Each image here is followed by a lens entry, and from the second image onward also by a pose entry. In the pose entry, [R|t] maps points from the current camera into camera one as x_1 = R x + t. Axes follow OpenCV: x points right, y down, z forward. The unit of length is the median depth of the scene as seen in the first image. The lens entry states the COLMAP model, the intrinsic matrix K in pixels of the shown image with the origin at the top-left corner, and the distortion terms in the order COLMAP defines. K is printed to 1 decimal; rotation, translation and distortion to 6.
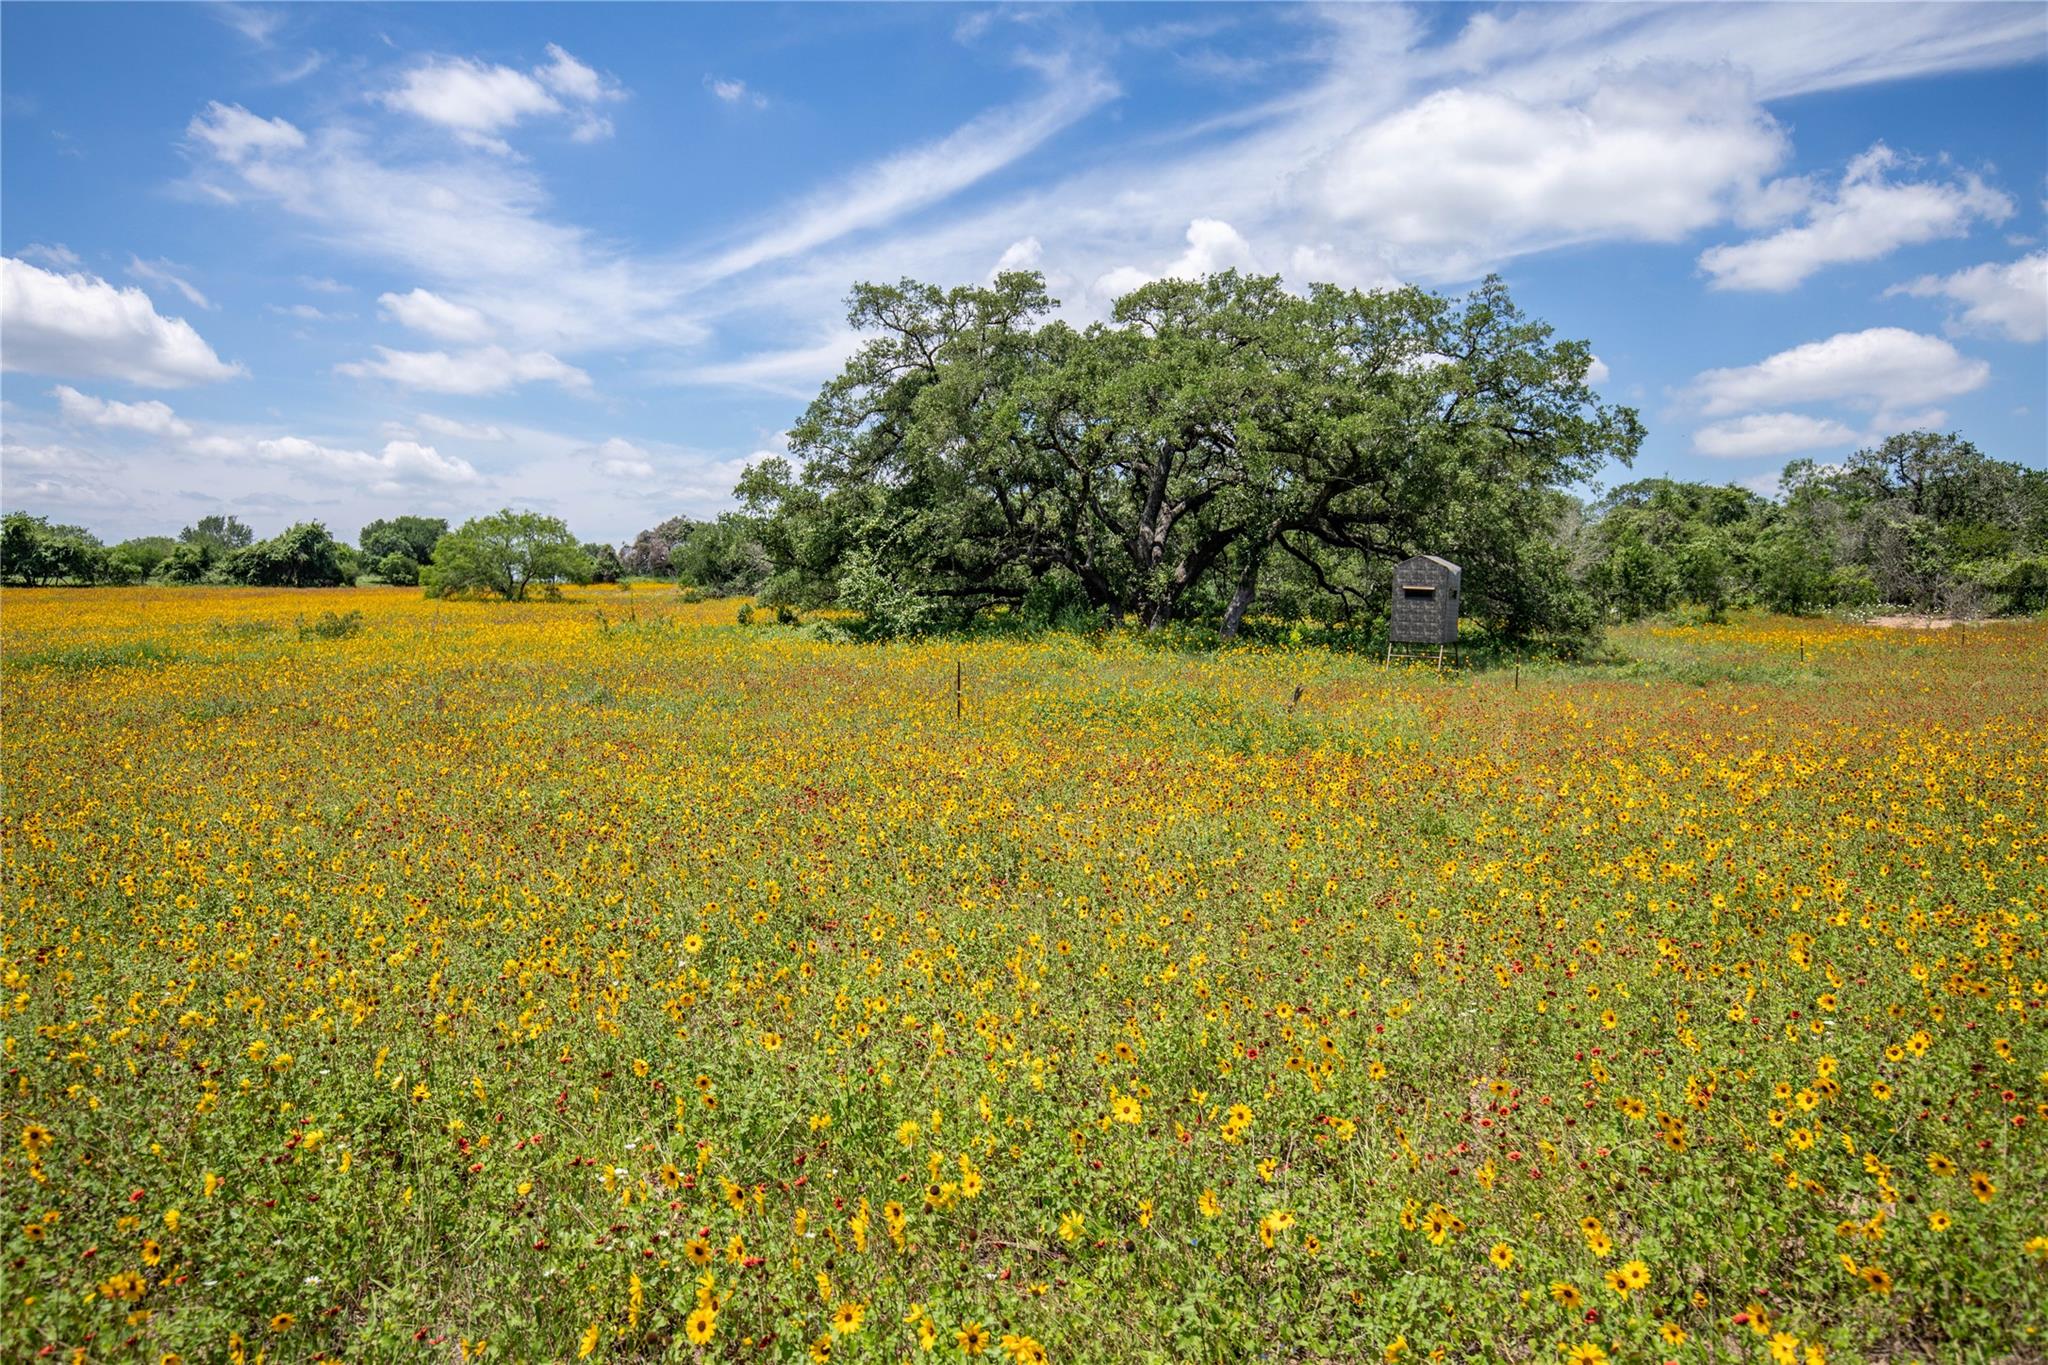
lens RADIAL K [[1372.8, 0, 1024.0], [0, 1372.8, 682.5], [0, 0, 1]] dist [-0.002616, 0.000262]
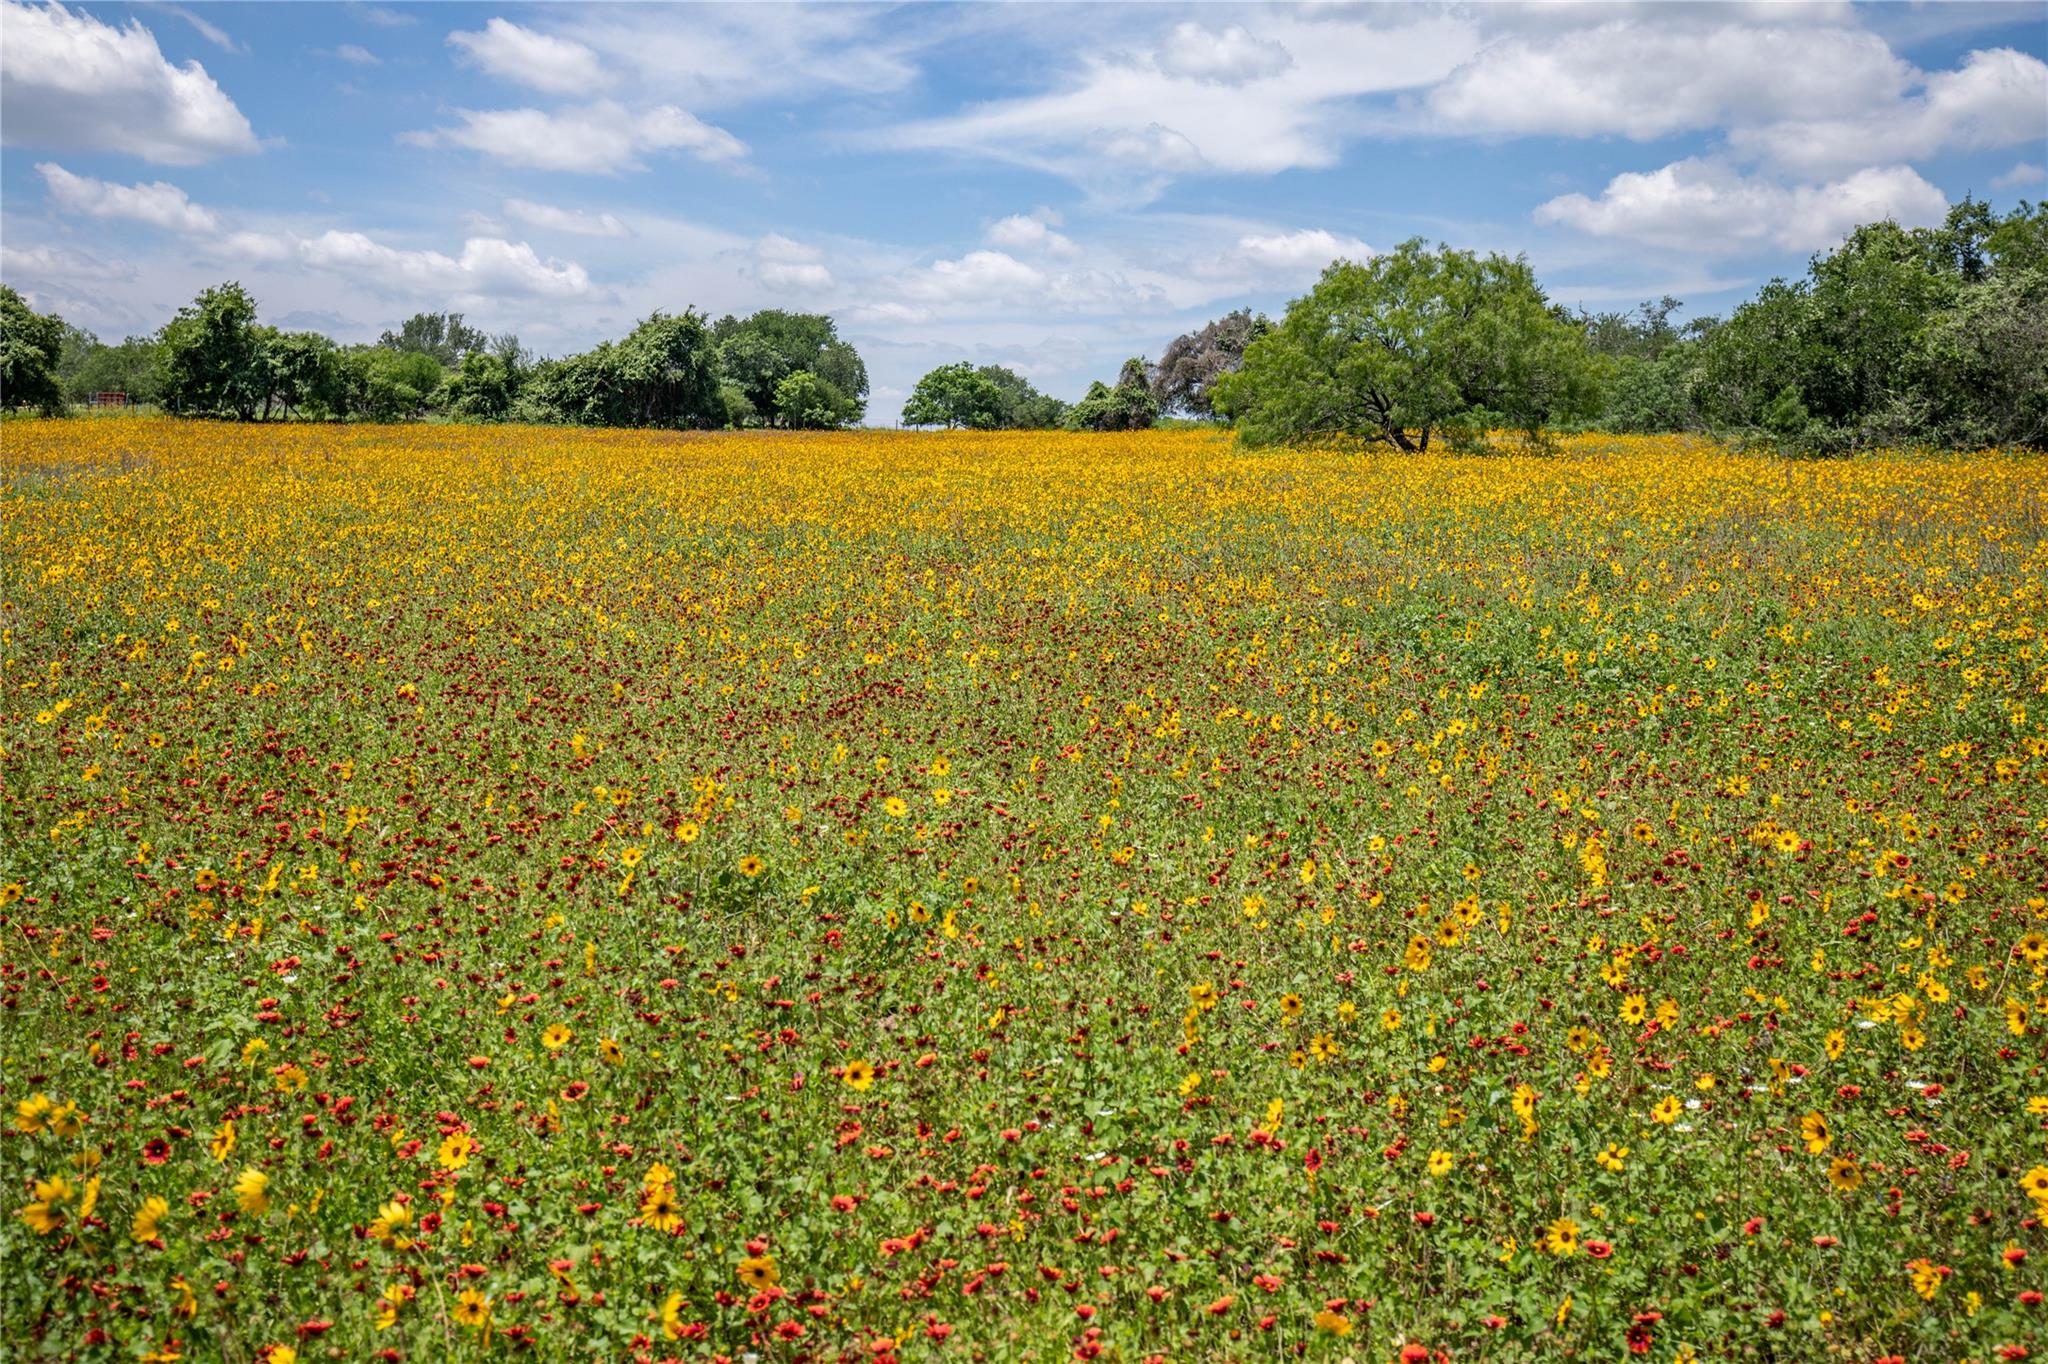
lens RADIAL K [[2047.5, 0, 1024.0], [0, 2047.5, 682.0], [0, 0, 1]] dist [0.013051, -0.000197]
pose [[0.985638, 0.028170, -0.166505, -0.248845], [-0.021093, 0.998804, 0.044119, -0.008186], [0.167548, -0.039973, 0.985053, 0.215607]]
